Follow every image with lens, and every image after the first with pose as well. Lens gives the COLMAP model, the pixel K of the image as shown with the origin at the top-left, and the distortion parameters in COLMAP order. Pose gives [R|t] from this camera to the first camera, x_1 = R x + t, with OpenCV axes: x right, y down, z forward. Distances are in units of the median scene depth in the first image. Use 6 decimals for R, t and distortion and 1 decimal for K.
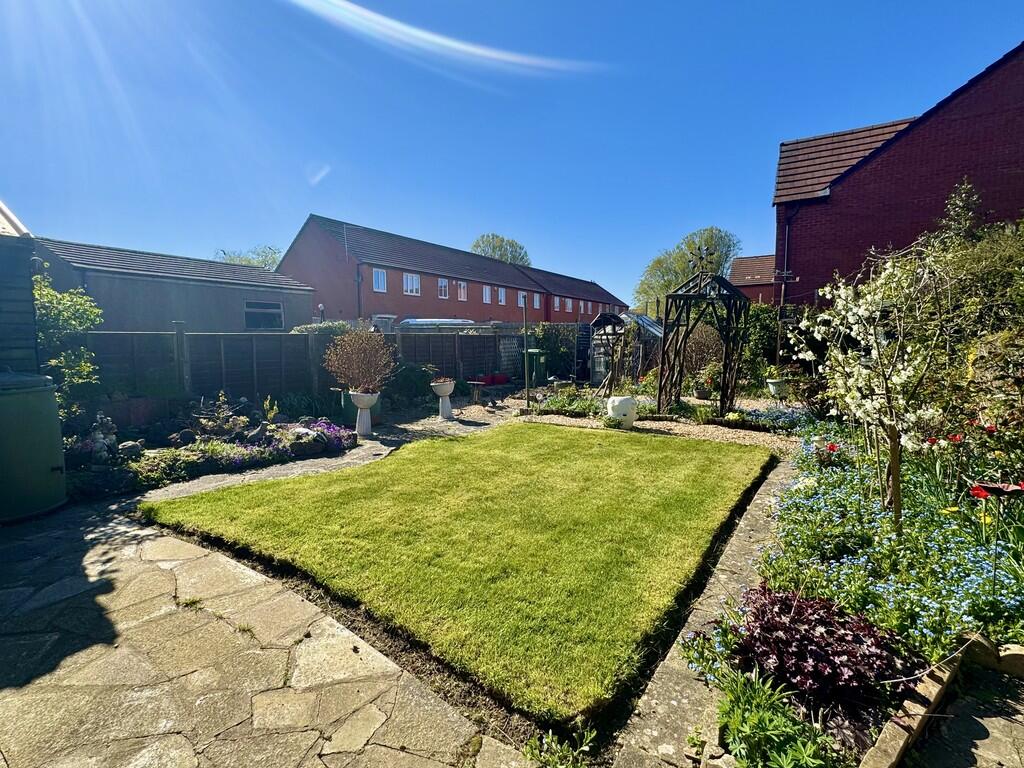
lens RADIAL K [[446.1, 0, 502.1], [0, 446.1, 385.5], [0, 0, 1]] dist [-0.001551, 0.000371]
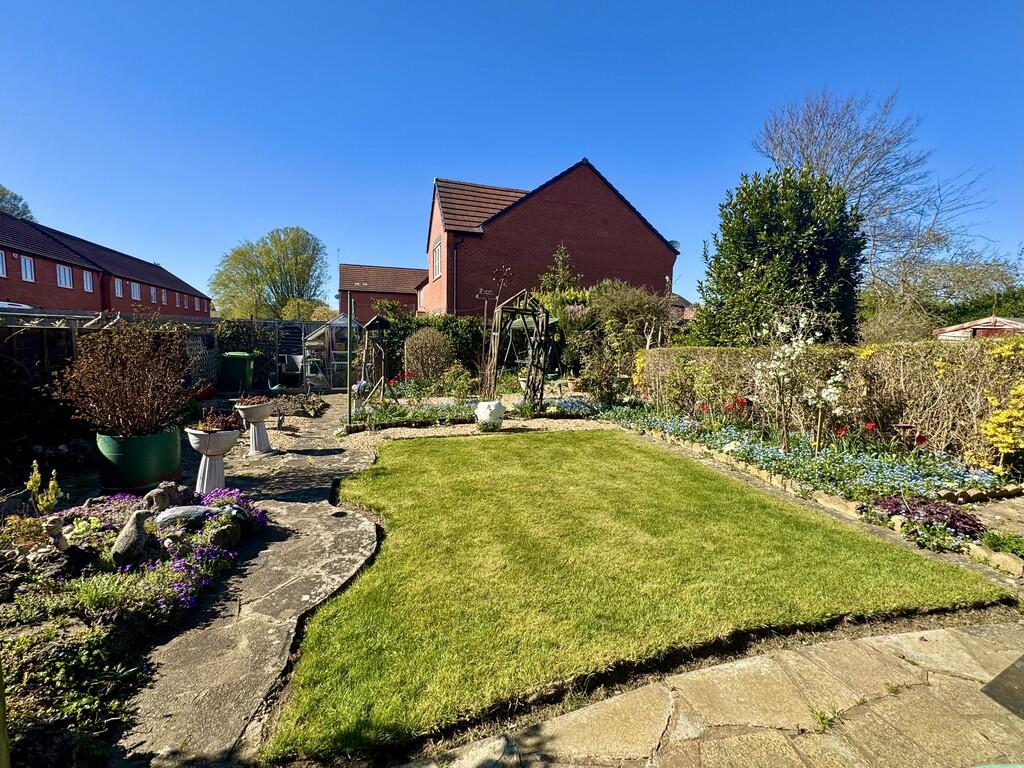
lens RADIAL K [[446.1, 0, 504.5], [0, 446.1, 381.8], [0, 0, 1]] dist [-0.001551, 0.000371]
pose [[0.649579, -0.050035, 0.758646, -0.391553], [0.055563, 0.998288, 0.018265, -0.029671], [-0.758261, 0.030289, 0.651247, 0.223114]]
